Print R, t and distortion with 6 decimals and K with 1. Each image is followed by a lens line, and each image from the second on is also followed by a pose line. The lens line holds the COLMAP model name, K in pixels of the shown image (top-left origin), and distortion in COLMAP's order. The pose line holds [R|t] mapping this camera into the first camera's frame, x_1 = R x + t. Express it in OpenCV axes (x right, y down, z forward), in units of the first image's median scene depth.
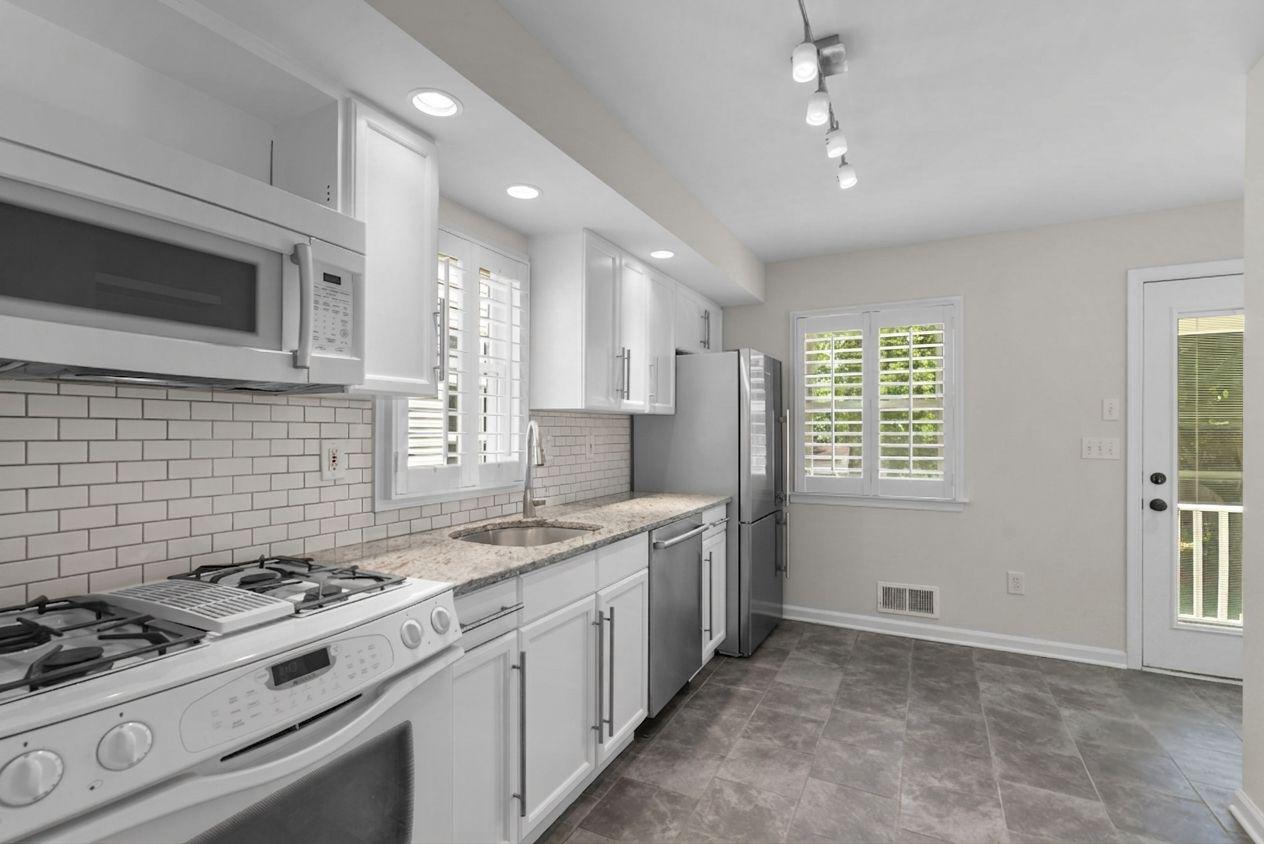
lens RADIAL K [[576.0, 0, 629.2], [0, 576.0, 426.6], [0, 0, 1]] dist [0.001636, -0.000271]
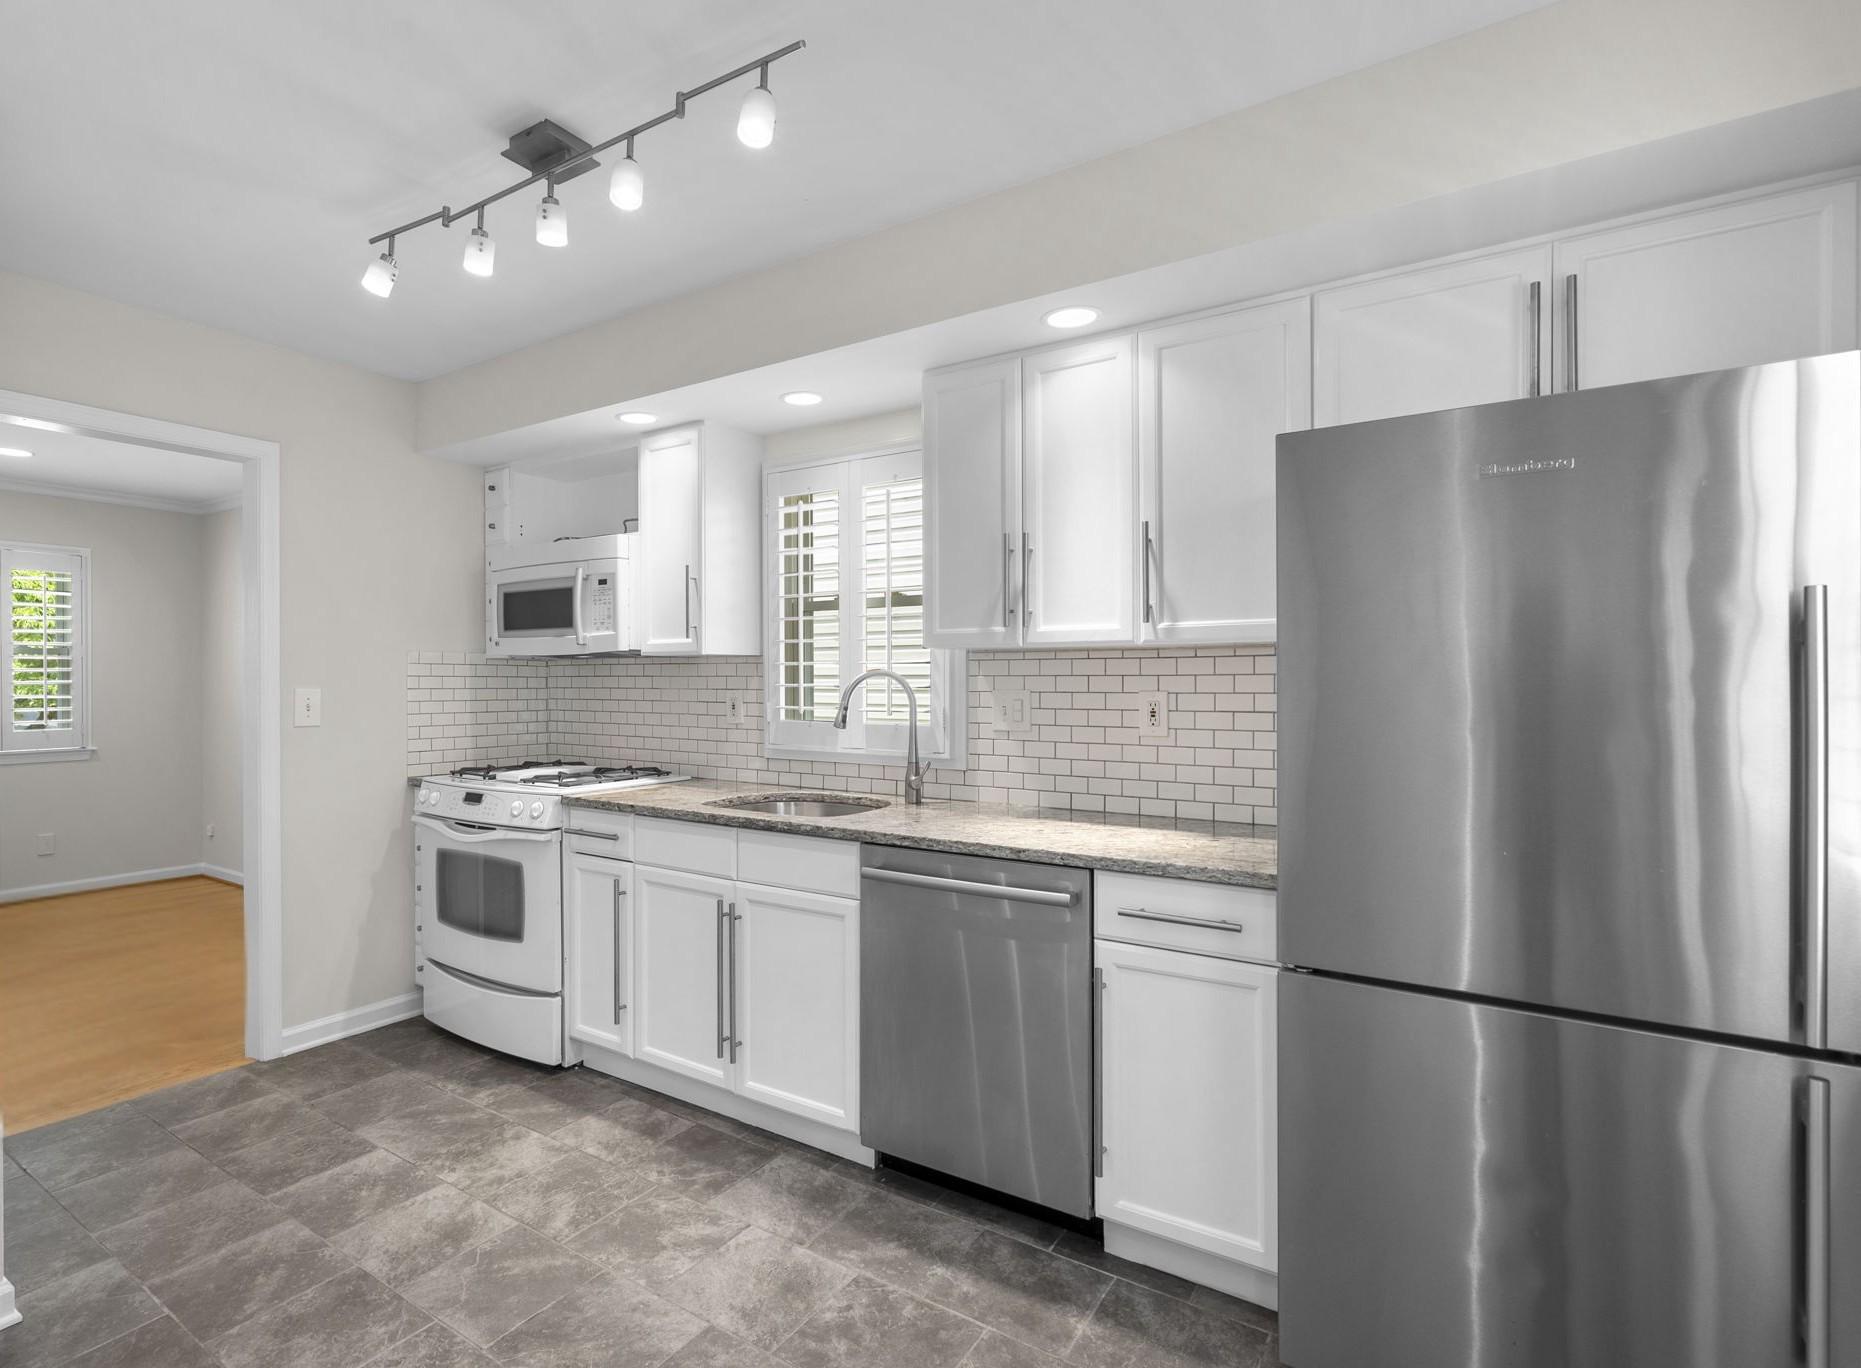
lens RADIAL K [[1031.5, 0, 924.1], [0, 1031.5, 681.0], [0, 0, 1]] dist [-0.007009, 0.000148]
pose [[-0.127889, 0.001723, -0.991787, 1.264470], [0.008417, 0.999964, 0.000652, 0.003424], [0.991753, -0.008264, -0.127899, 1.350462]]
